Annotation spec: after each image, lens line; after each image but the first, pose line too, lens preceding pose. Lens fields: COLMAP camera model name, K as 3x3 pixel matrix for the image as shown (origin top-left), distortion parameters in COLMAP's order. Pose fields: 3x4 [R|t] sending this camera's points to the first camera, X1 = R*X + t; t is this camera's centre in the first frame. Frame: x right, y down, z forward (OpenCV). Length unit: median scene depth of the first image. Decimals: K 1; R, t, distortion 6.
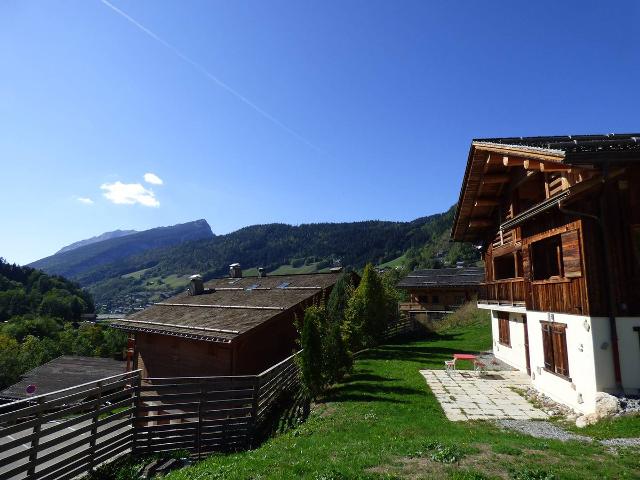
lens RADIAL K [[391.1, 0, 328.1], [0, 391.1, 240.9], [0, 0, 1]] dist [-0.019669, 0.002845]
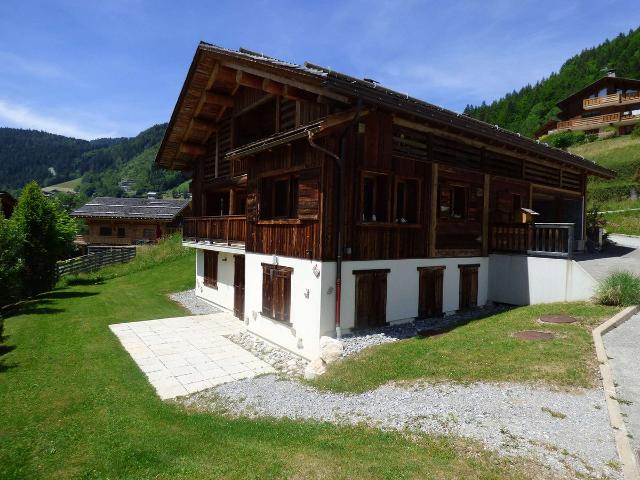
lens RADIAL K [[391.1, 0, 328.1], [0, 391.1, 240.9], [0, 0, 1]] dist [-0.019669, 0.002845]
pose [[0.721077, 0.007139, 0.692818, 0.015114], [-0.124958, 0.984890, 0.119906, 0.021163], [-0.681493, -0.173035, 0.711074, 0.240187]]
